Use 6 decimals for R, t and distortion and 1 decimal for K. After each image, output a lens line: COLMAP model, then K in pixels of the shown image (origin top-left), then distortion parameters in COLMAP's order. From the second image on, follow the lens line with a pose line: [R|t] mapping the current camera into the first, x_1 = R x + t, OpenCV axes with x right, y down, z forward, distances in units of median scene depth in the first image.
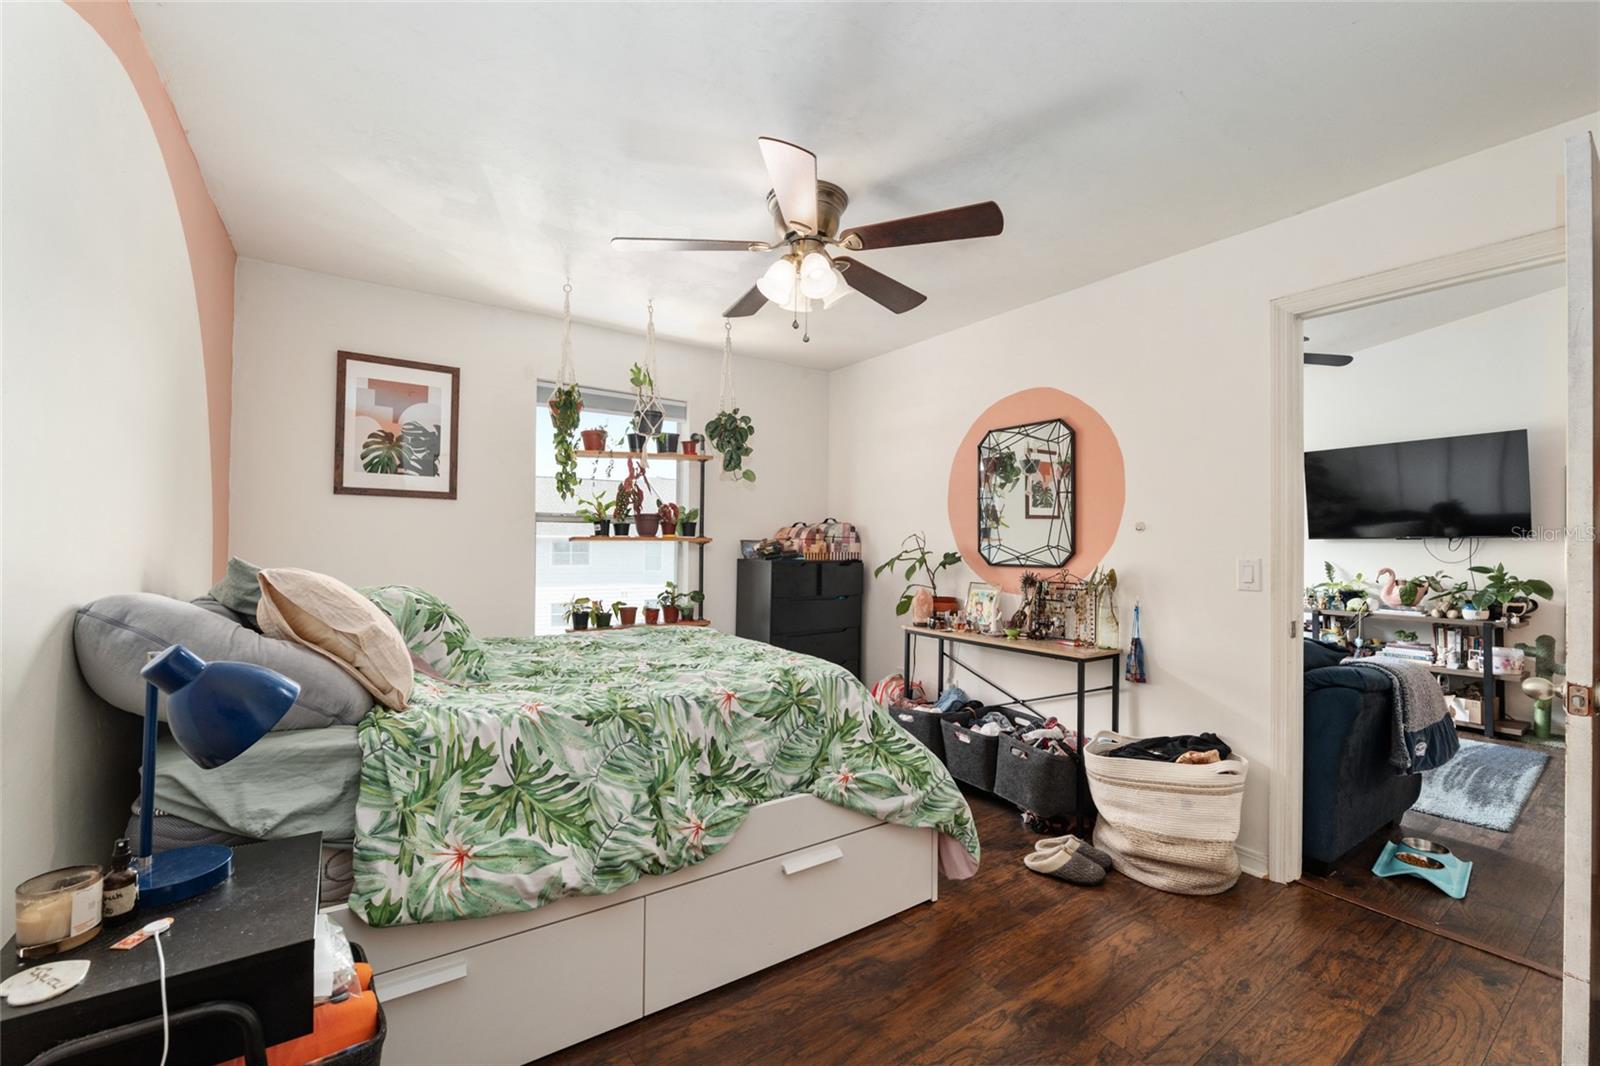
lens RADIAL K [[650.8, 0, 794.5], [0, 650.8, 535.7], [0, 0, 1]] dist [-0.012346, 0.000272]
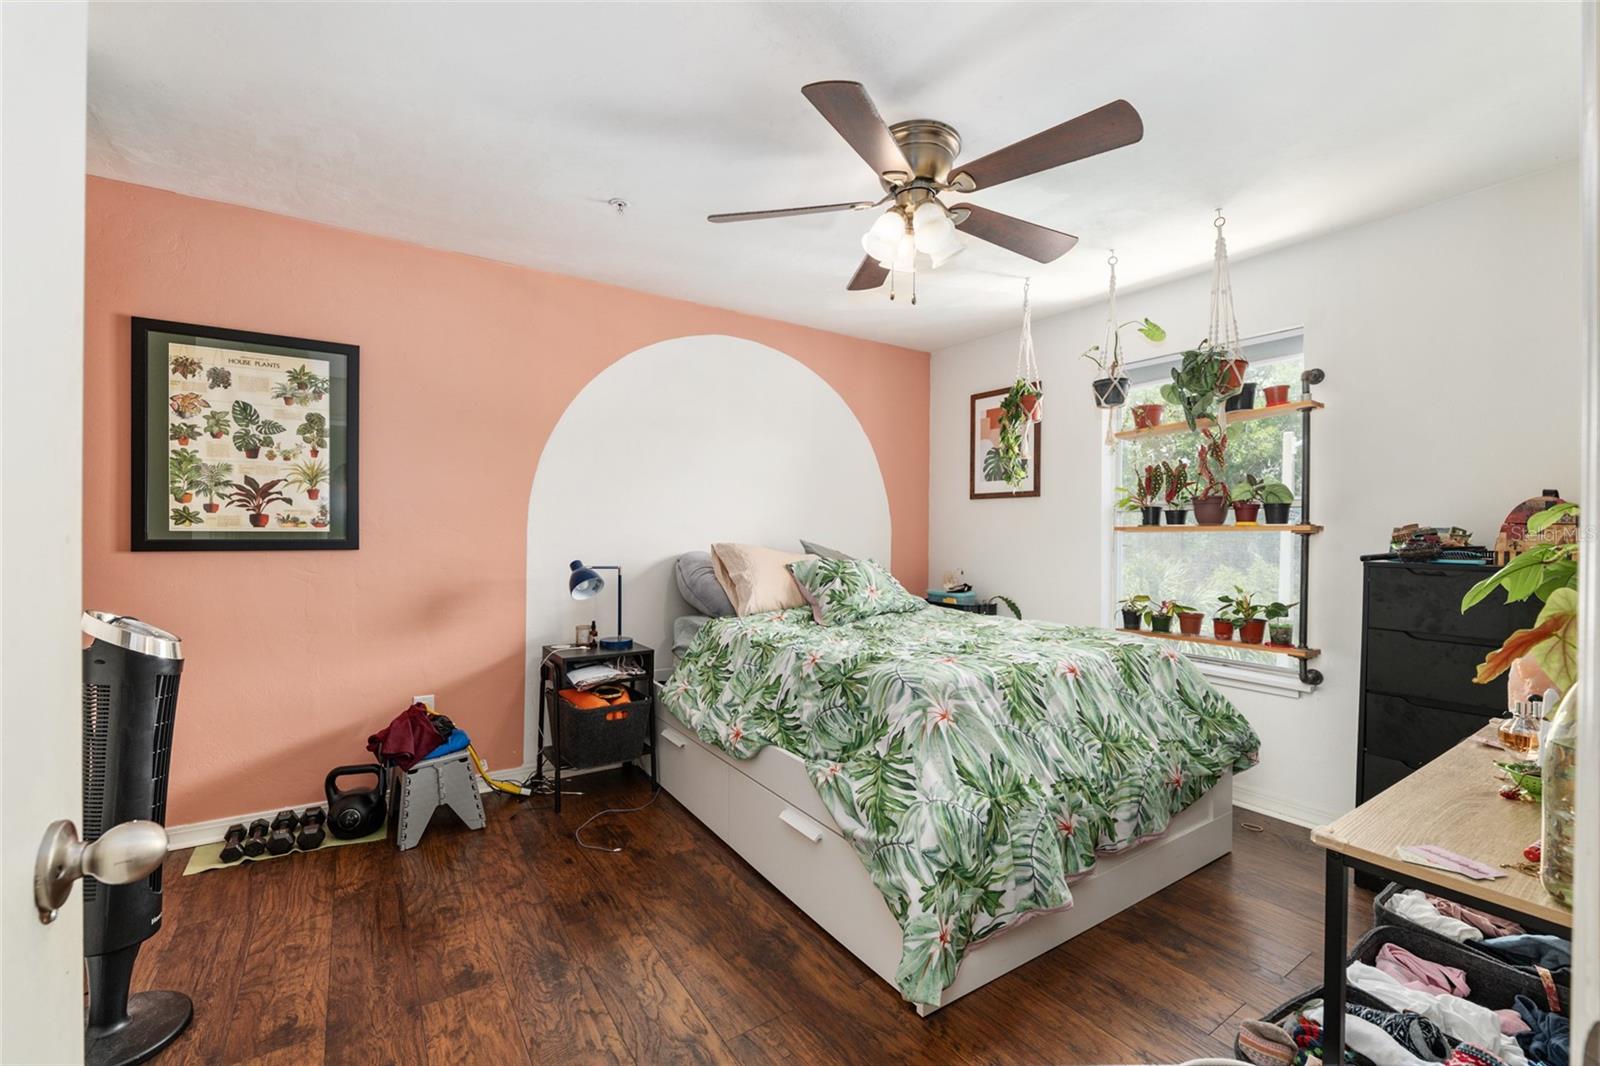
lens RADIAL K [[667.2, 0, 795.8], [0, 667.2, 535.9], [0, 0, 1]] dist [-0.010060, 0.000487]
pose [[-0.020512, -0.009202, -0.999747, 0.721190], [0.005659, 0.999941, -0.009320, 0.024704], [0.999774, -0.005849, -0.020459, 0.655426]]
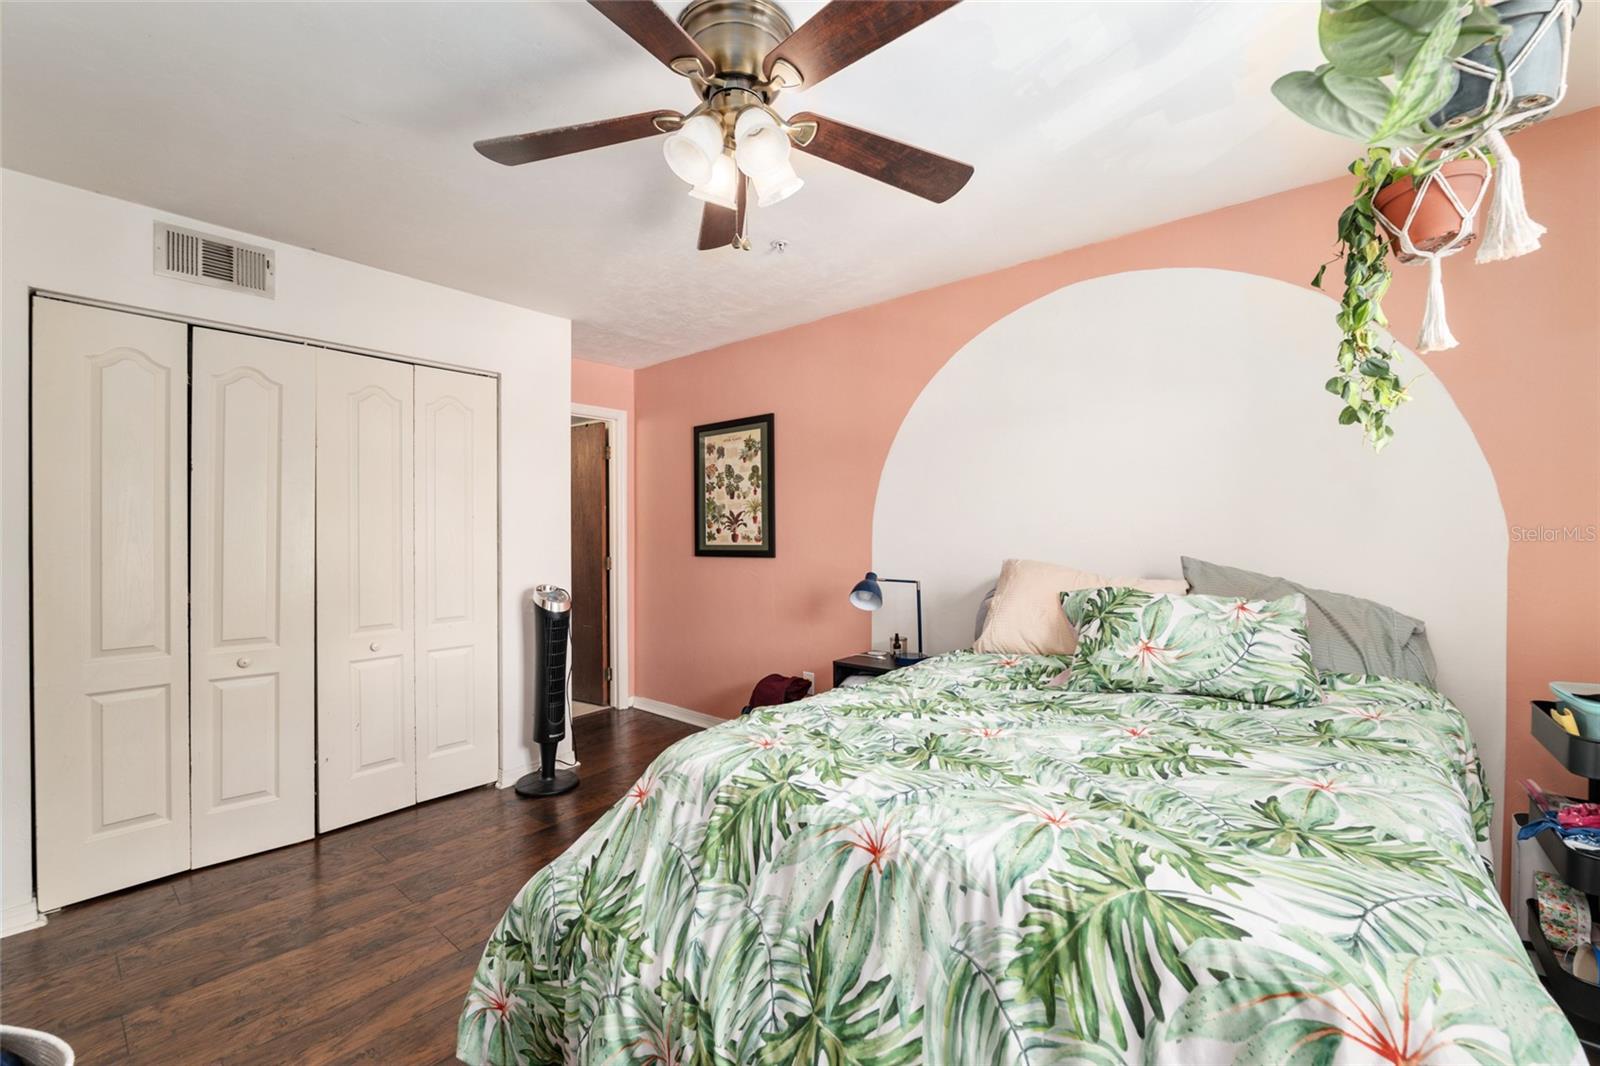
lens RADIAL K [[655.8, 0, 796.5], [0, 655.8, 536.3], [0, 0, 1]] dist [-0.011357, 0.000039]
pose [[-0.965114, -0.008989, -0.261676, 0.110613], [-0.005327, 0.999878, -0.014703, 0.008349], [0.261776, -0.012796, -0.965044, 1.268051]]
